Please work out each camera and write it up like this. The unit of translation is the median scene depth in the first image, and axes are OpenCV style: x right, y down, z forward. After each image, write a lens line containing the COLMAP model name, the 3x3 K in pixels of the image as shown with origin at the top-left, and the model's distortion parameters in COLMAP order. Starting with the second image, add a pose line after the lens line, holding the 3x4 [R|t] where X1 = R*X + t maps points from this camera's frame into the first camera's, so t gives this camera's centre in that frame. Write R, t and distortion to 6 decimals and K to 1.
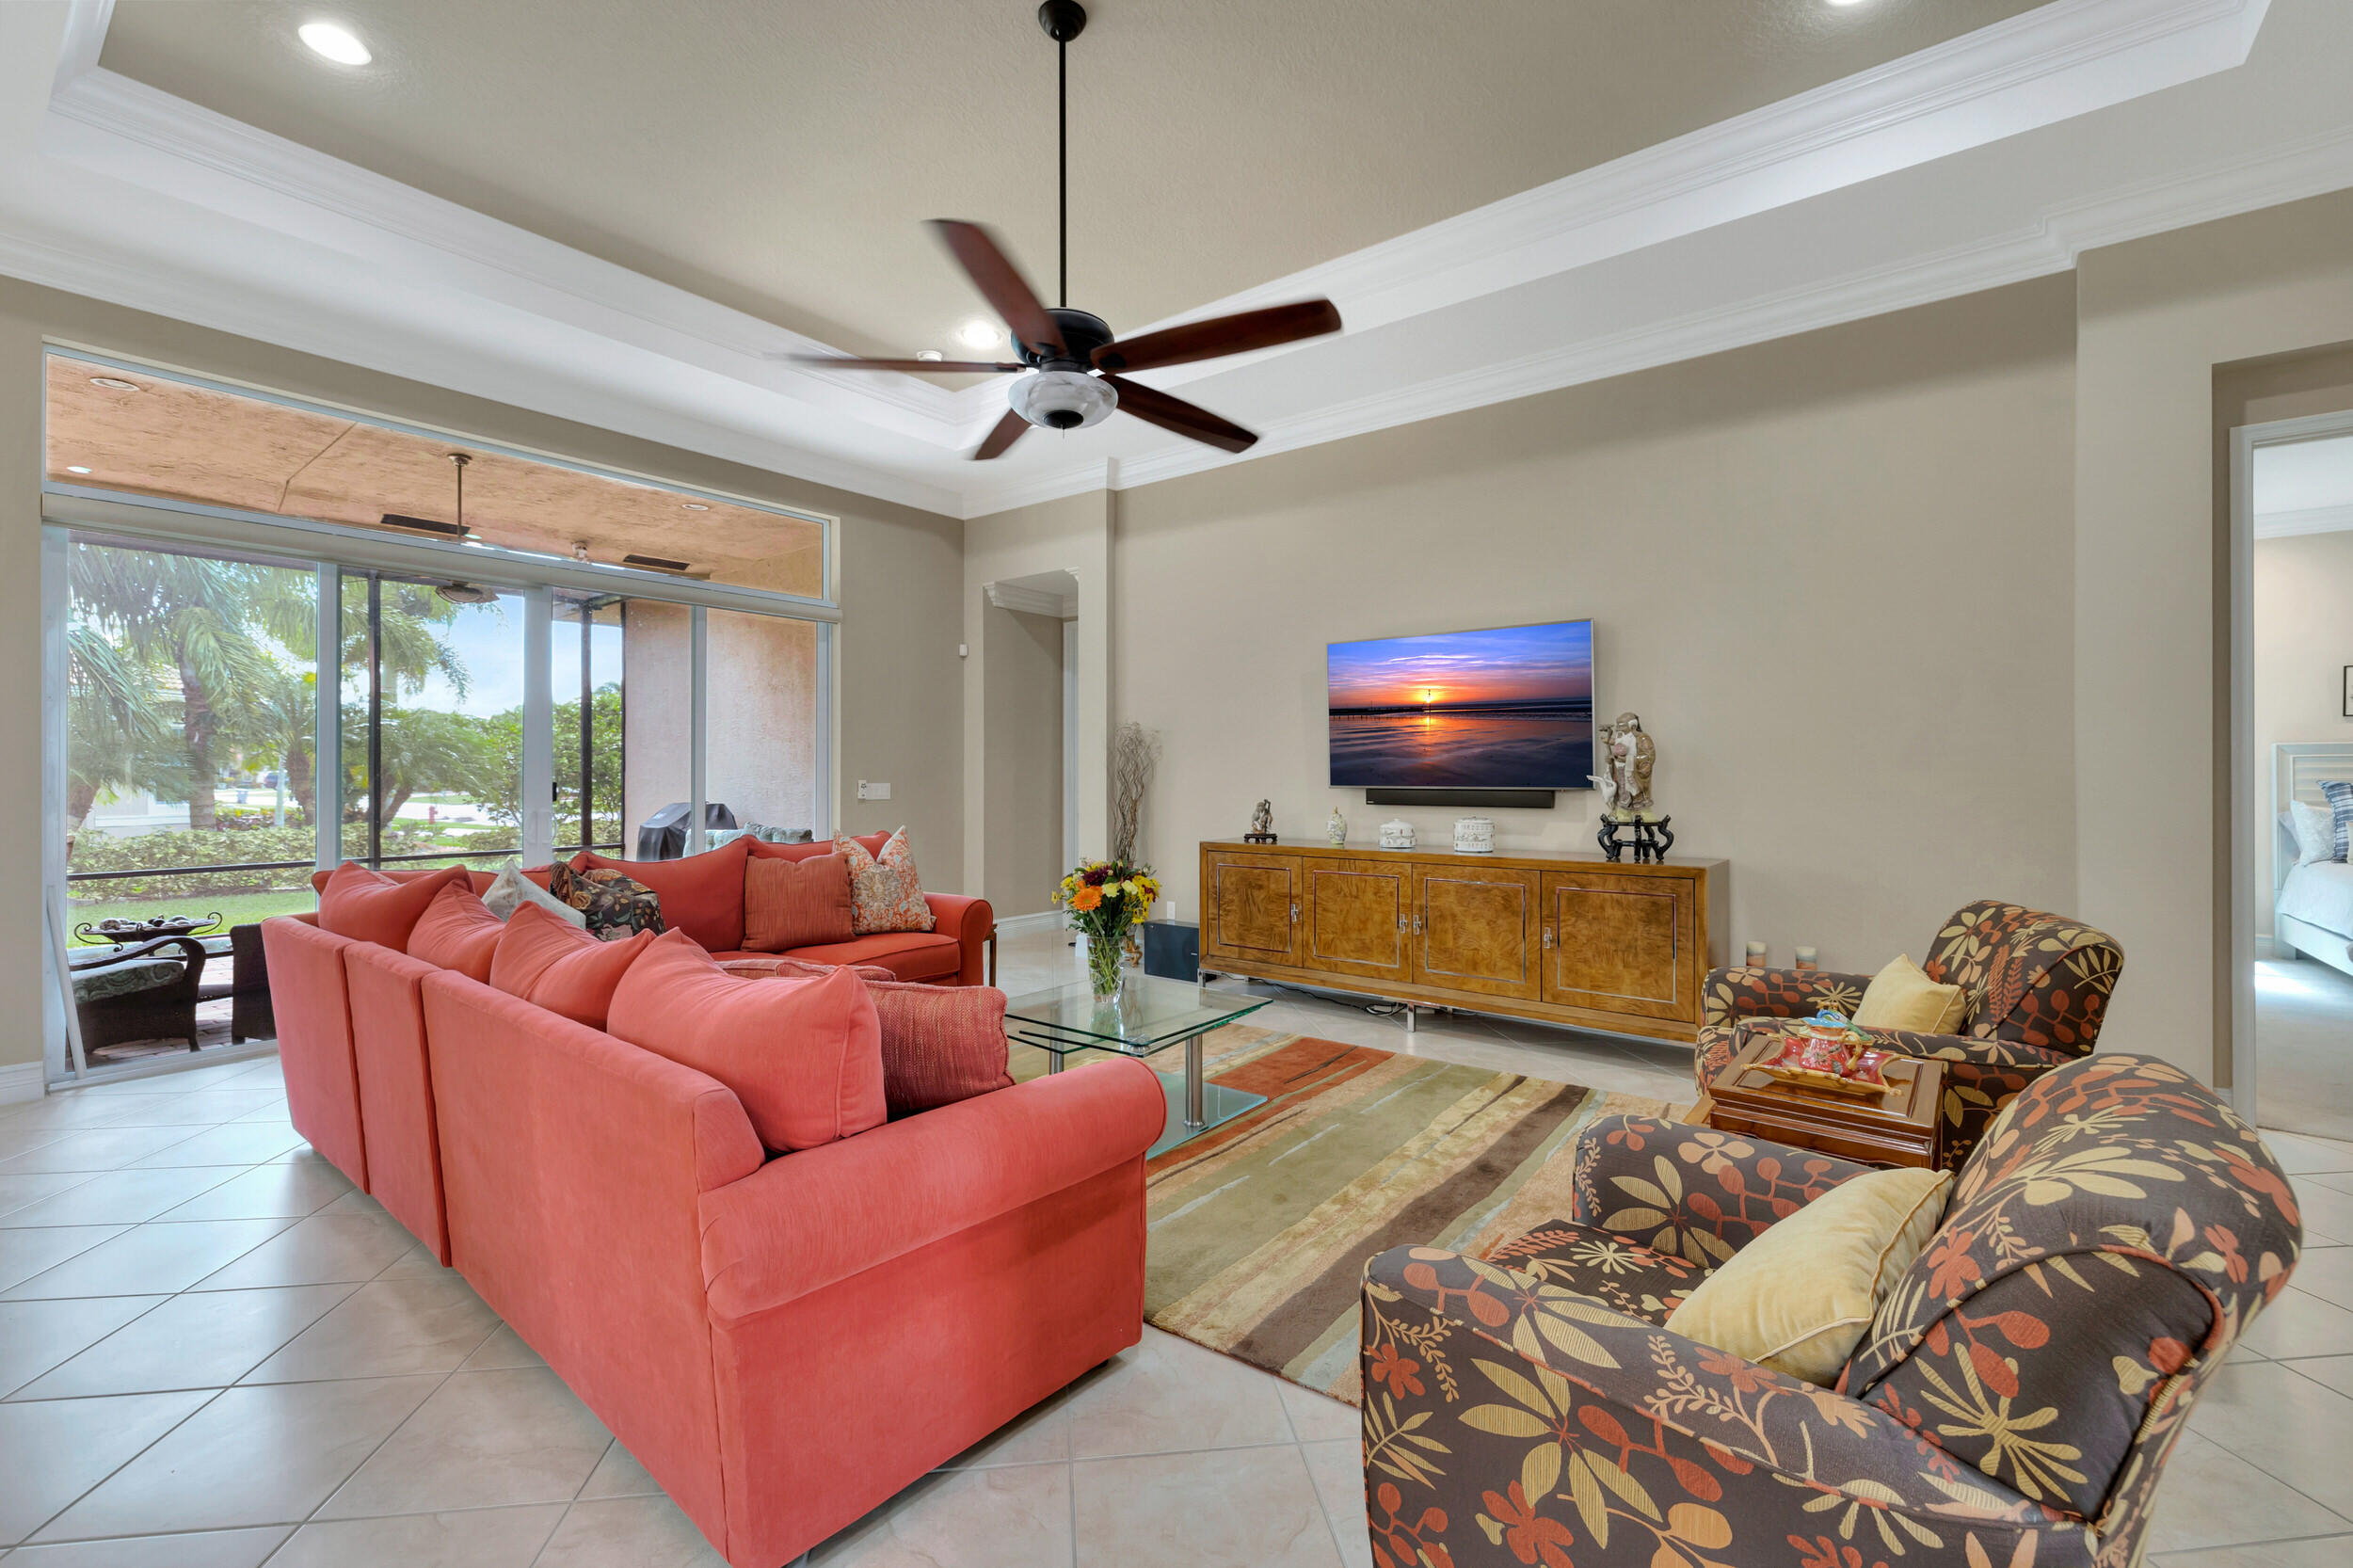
lens RADIAL K [[1001.3, 0, 1180.6], [0, 1001.3, 778.5], [0, 0, 1]] dist [0.000932, -0.000005]
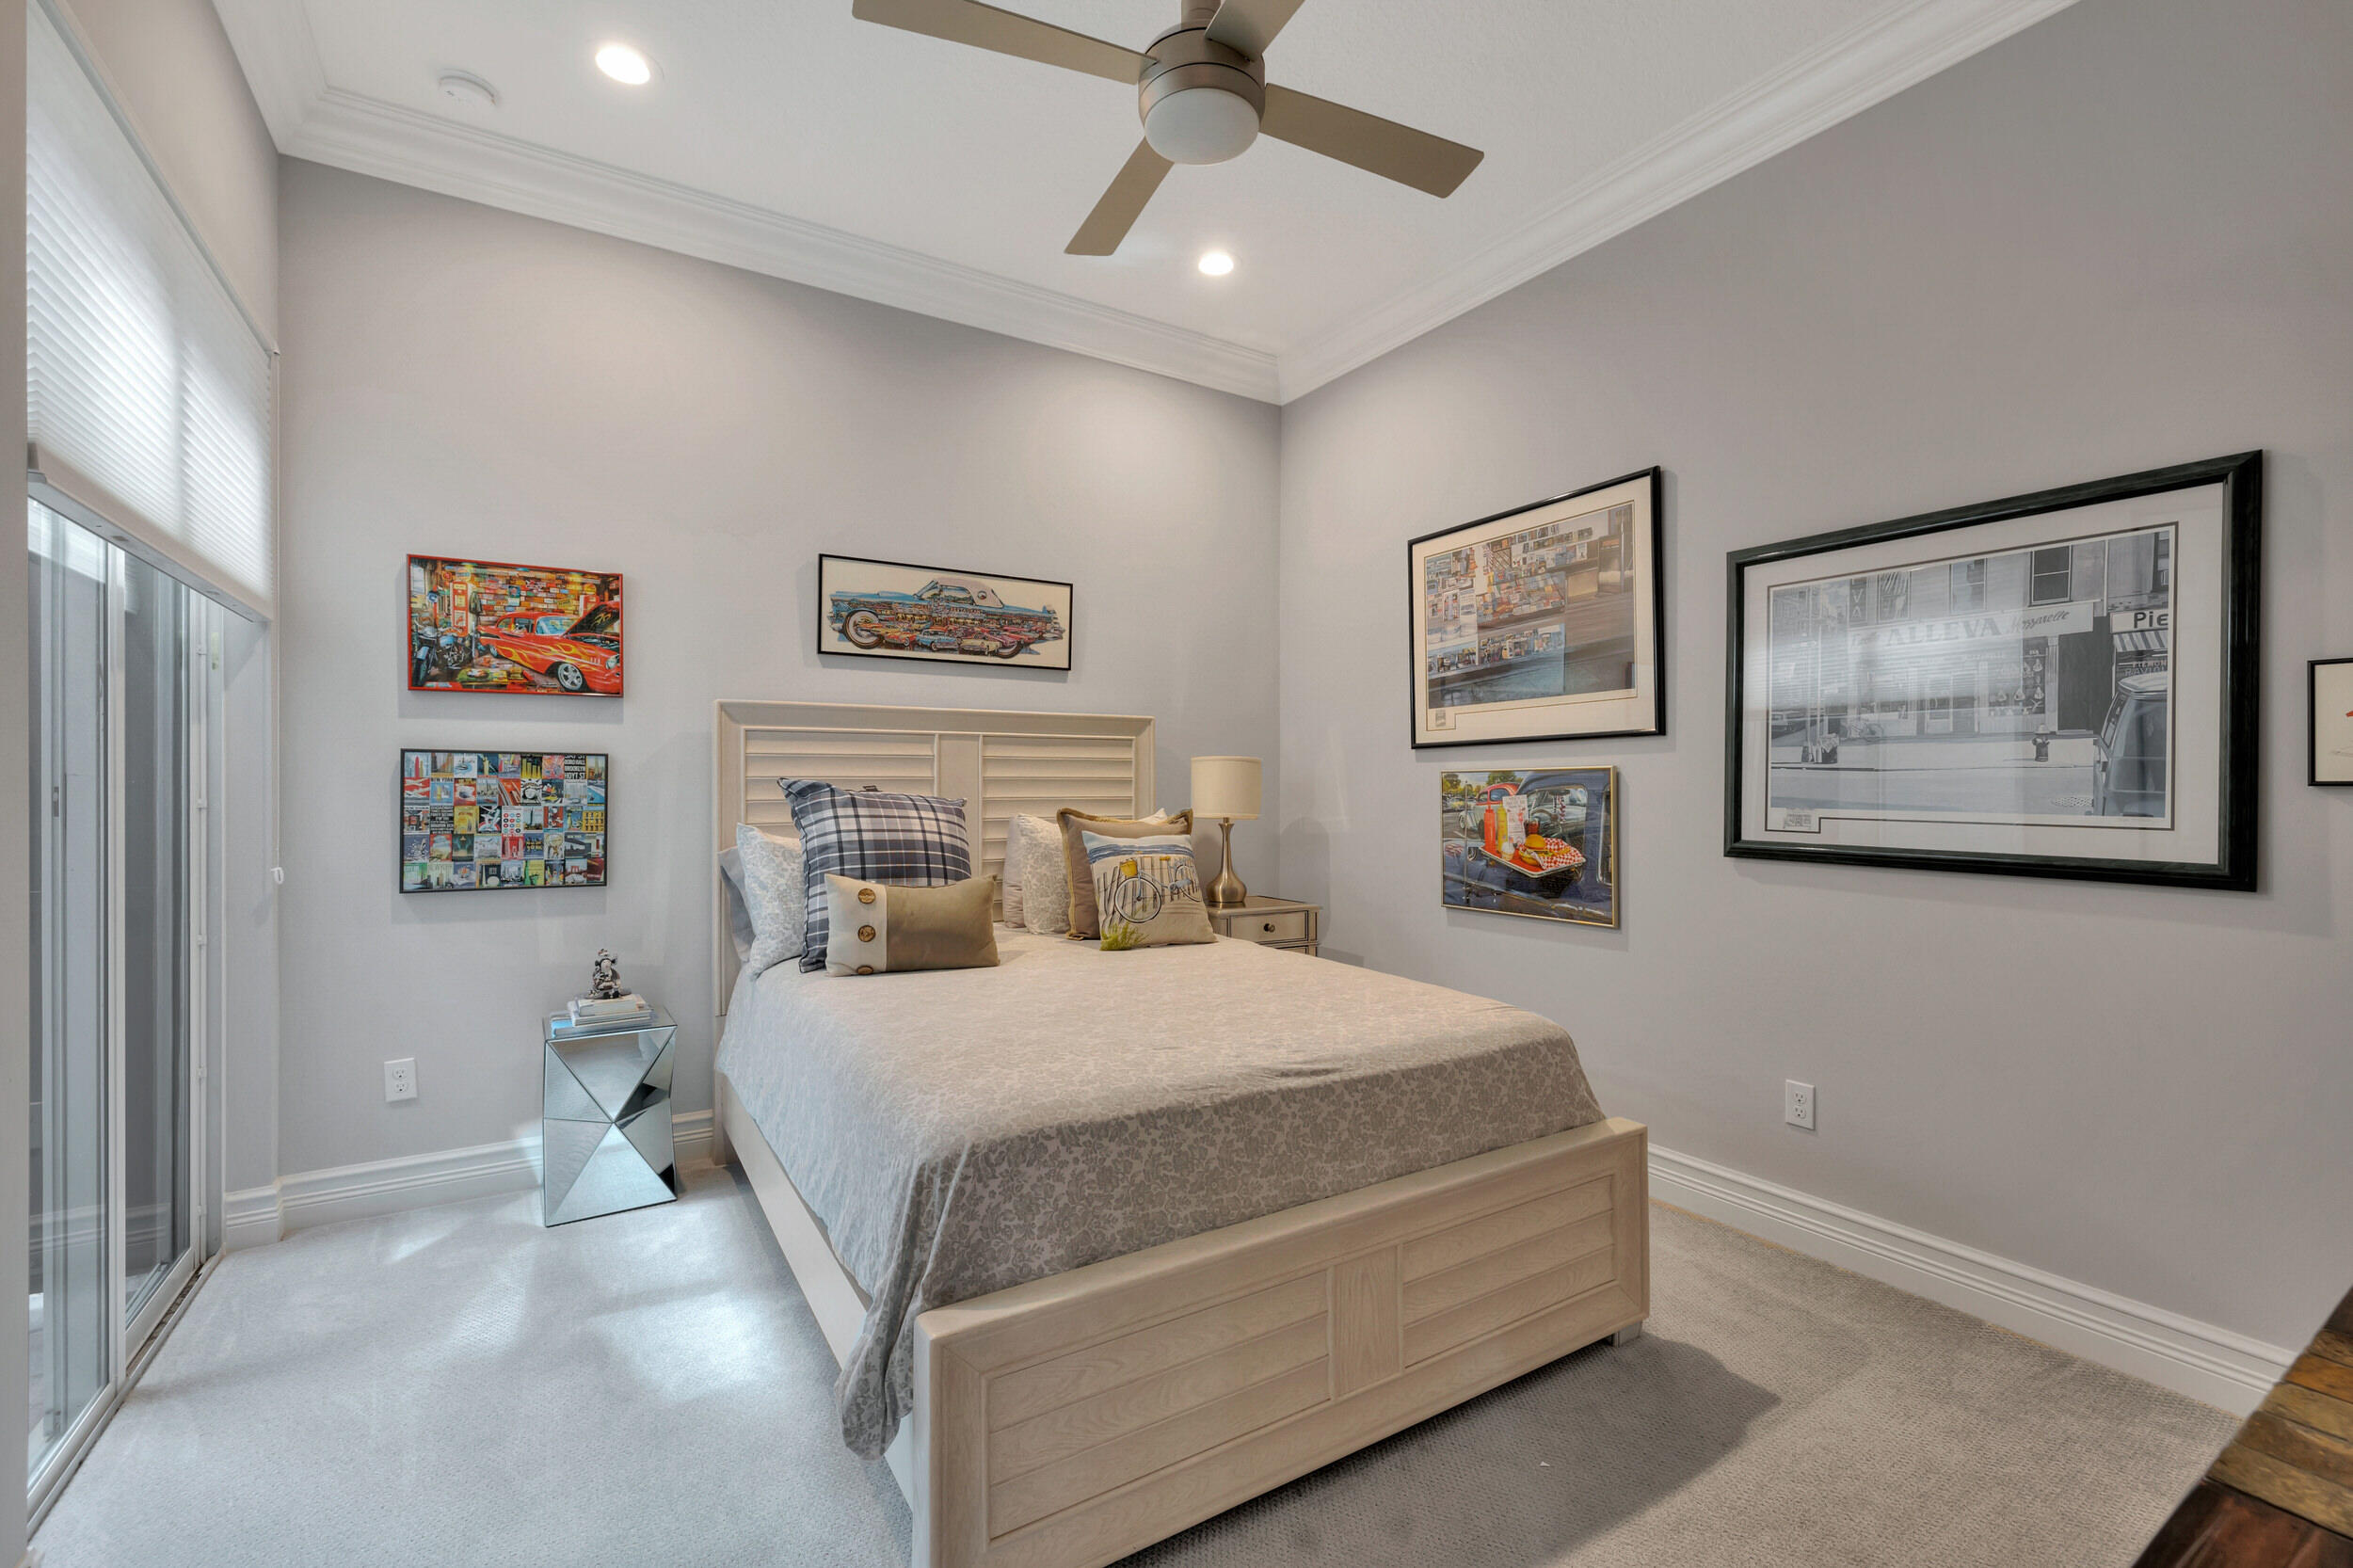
lens RADIAL K [[1001.3, 0, 1176.3], [0, 1001.3, 782.6], [0, 0, 1]] dist [0.000932, -0.000005]
pose [[0.345677, 0.000087, 0.938353, 0.778731], [0.000097, 1.000000, -0.000128, 0.003795], [-0.938353, 0.000136, 0.345677, 0.681036]]
